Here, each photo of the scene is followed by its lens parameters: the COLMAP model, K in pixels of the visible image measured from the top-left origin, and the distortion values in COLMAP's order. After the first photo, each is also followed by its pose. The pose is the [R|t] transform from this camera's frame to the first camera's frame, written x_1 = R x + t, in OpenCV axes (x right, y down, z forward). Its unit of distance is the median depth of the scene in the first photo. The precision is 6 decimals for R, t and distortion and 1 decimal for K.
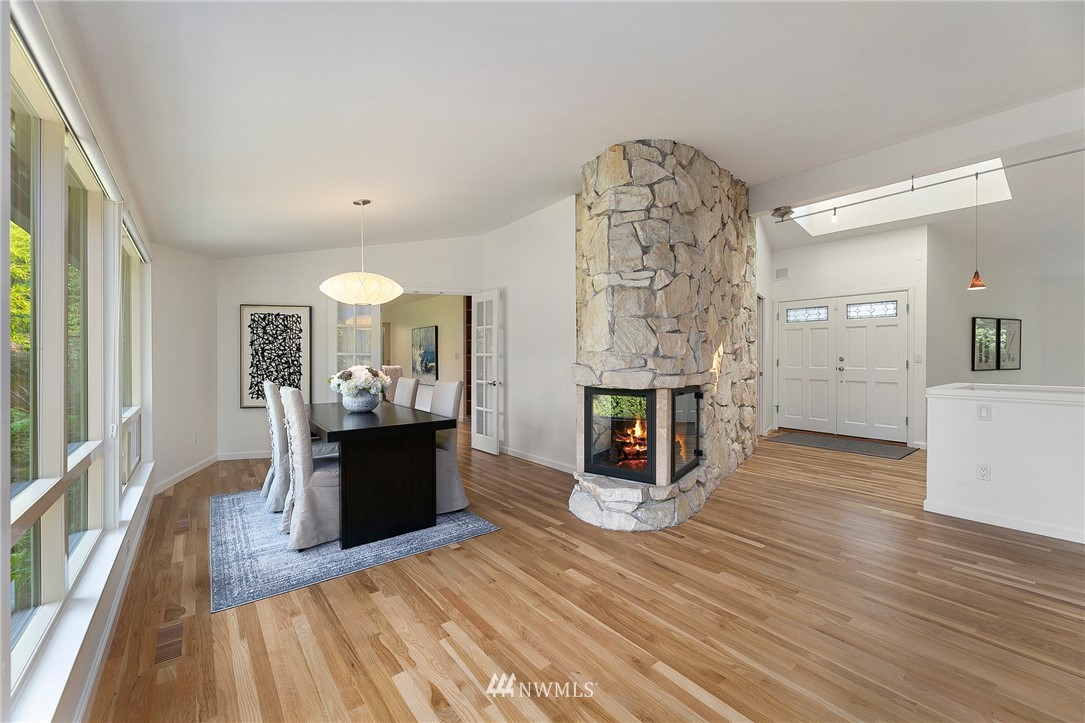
lens RADIAL K [[439.8, 0, 545.2], [0, 439.8, 360.5], [0, 0, 1]] dist [-0.003478, -0.000050]
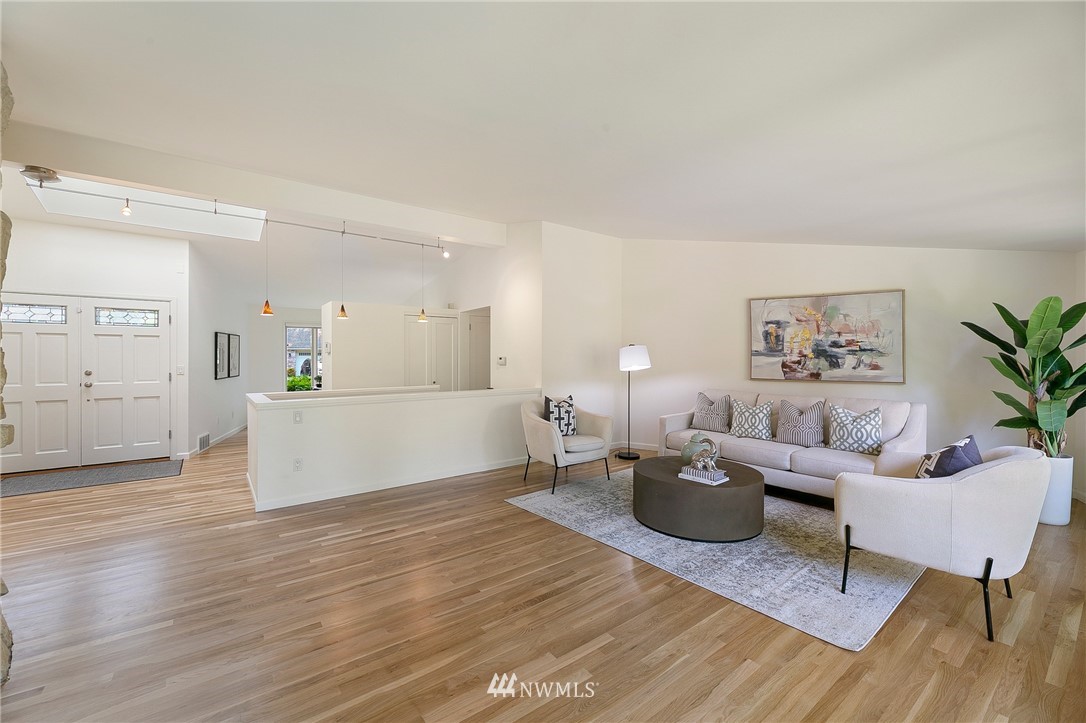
lens RADIAL K [[440.3, 0, 541.5], [0, 440.3, 361.4], [0, 0, 1]] dist [-0.003478, -0.000050]
pose [[0.023627, -0.008954, 0.999681, -0.256189], [0.009938, 0.999913, 0.008722, -0.048651], [-0.999671, 0.009729, 0.023714, 0.269402]]
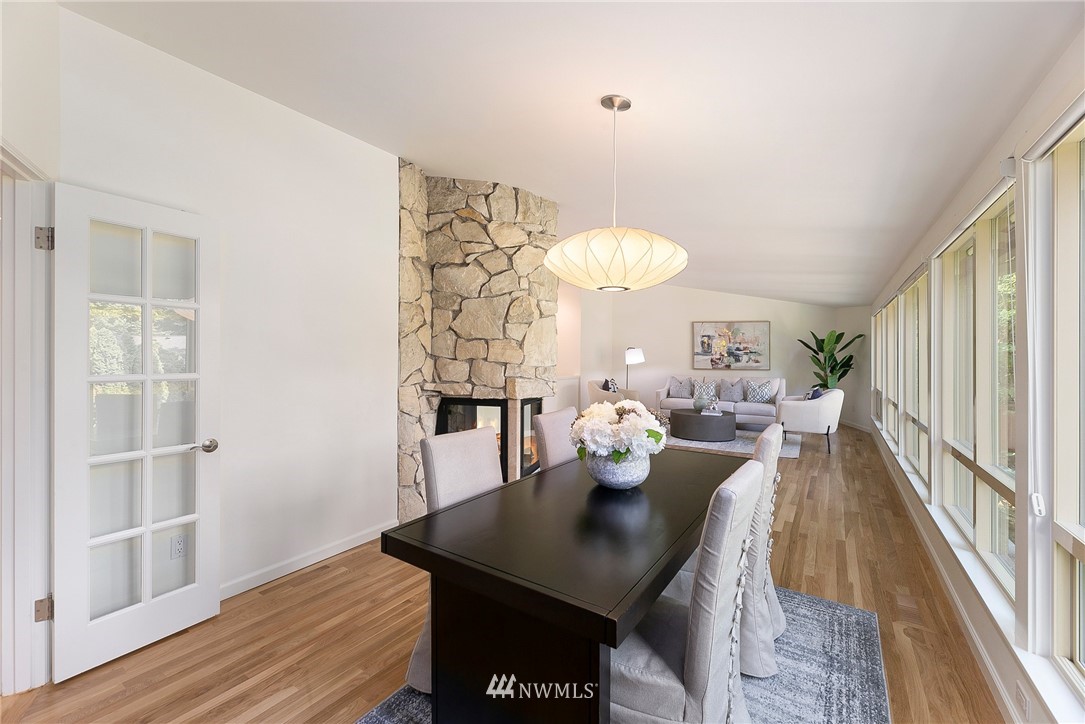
lens RADIAL K [[439.8, 0, 541.9], [0, 439.8, 356.9], [0, 0, 1]] dist [-0.003478, -0.000050]
pose [[-0.311871, -0.002775, 0.950121, -1.039238], [0.004549, 0.999980, 0.004414, -0.053864], [-0.950114, 0.005698, -0.311852, 1.440789]]
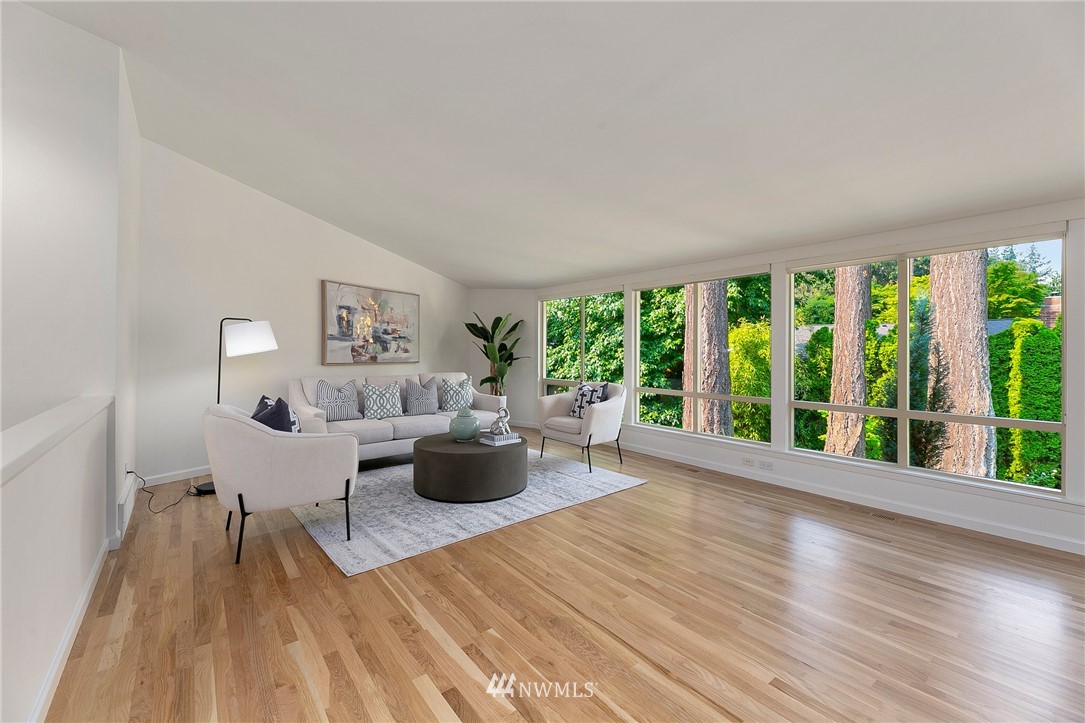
lens RADIAL K [[439.8, 0, 536.4], [0, 439.8, 353.3], [0, 0, 1]] dist [-0.003478, -0.000050]
pose [[-0.999965, -0.004857, 0.006862, 0.738513], [-0.004756, 0.999881, 0.014693, -0.023365], [-0.006932, 0.014660, -0.999869, 1.186324]]
